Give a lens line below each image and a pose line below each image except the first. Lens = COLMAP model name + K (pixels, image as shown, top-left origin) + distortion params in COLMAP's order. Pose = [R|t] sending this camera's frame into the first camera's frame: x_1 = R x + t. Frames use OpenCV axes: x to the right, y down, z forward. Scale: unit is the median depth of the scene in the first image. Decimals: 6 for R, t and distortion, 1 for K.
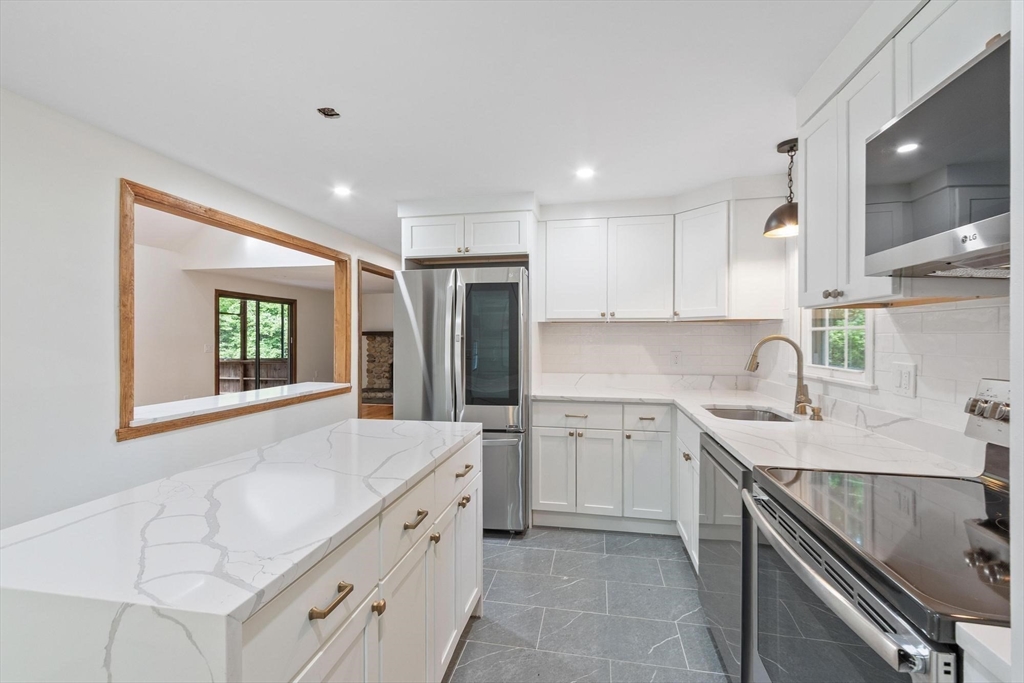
lens RADIAL K [[457.3, 0, 519.9], [0, 457.3, 341.8], [0, 0, 1]] dist [0.000440, -0.000400]
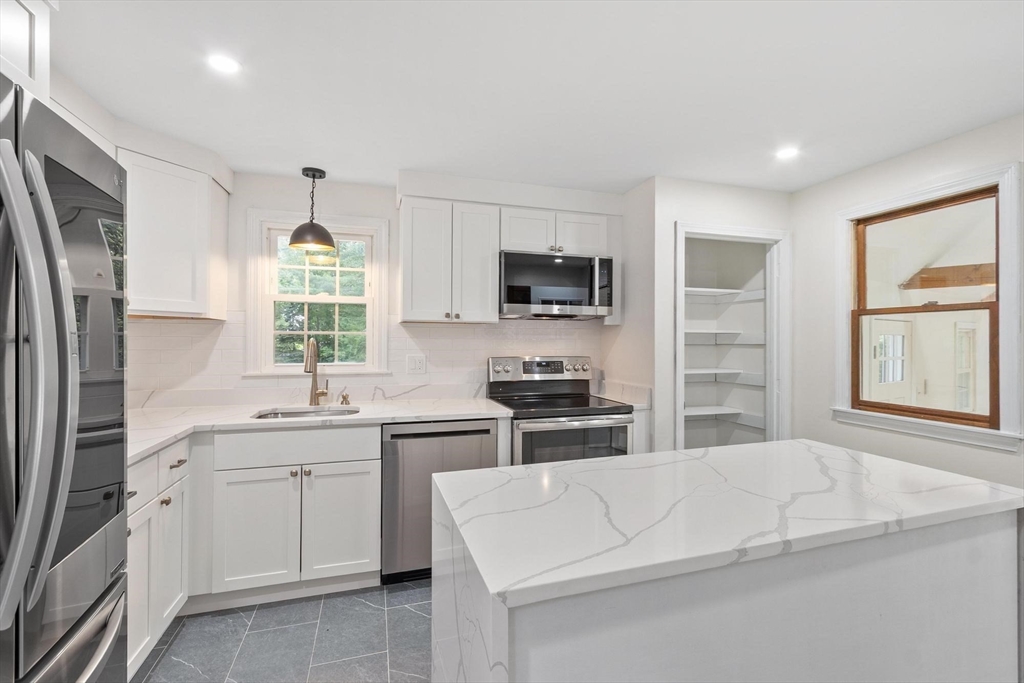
lens RADIAL K [[457.3, 0, 505.8], [0, 457.3, 337.3], [0, 0, 1]] dist [0.000440, -0.000400]
pose [[-0.456214, 0.007056, 0.889842, -0.183293], [0.008798, 0.999955, -0.003418, -0.001850], [-0.889827, 0.006270, -0.456255, 0.310339]]
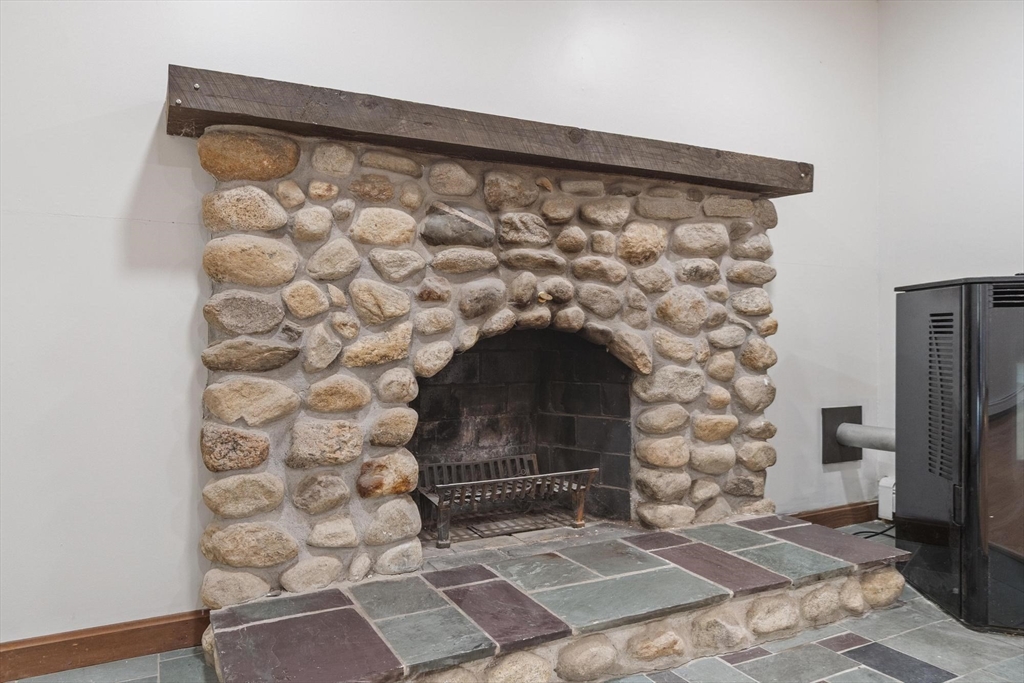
lens RADIAL K [[716.7, 0, 511.5], [0, 716.7, 341.8], [0, 0, 1]] dist [0.002367, -0.000820]
pose [[0.789943, -0.000655, 0.613179, -0.387876], [0.006936, 0.999945, -0.007867, 0.039548], [-0.613141, 0.010468, 0.789904, 0.830240]]
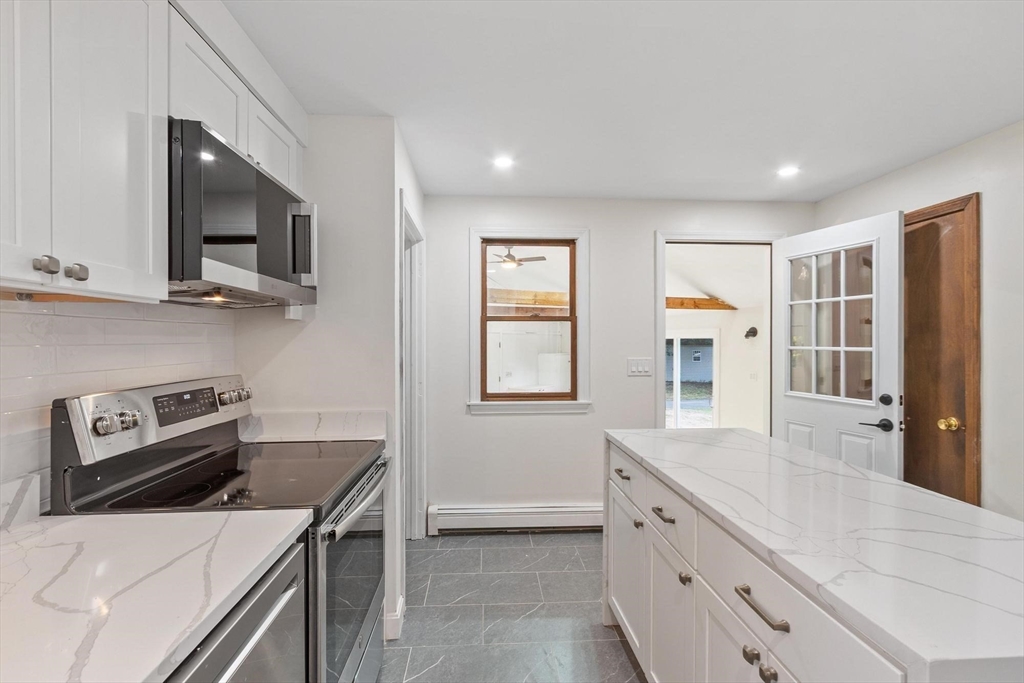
lens RADIAL K [[457.3, 0, 518.8], [0, 457.3, 334.9], [0, 0, 1]] dist [0.000440, -0.000400]
pose [[-0.967862, 0.001434, -0.251477, -0.005717], [0.001064, 0.999998, 0.001607, -0.004120], [0.251479, 0.001288, -0.967862, 0.312214]]
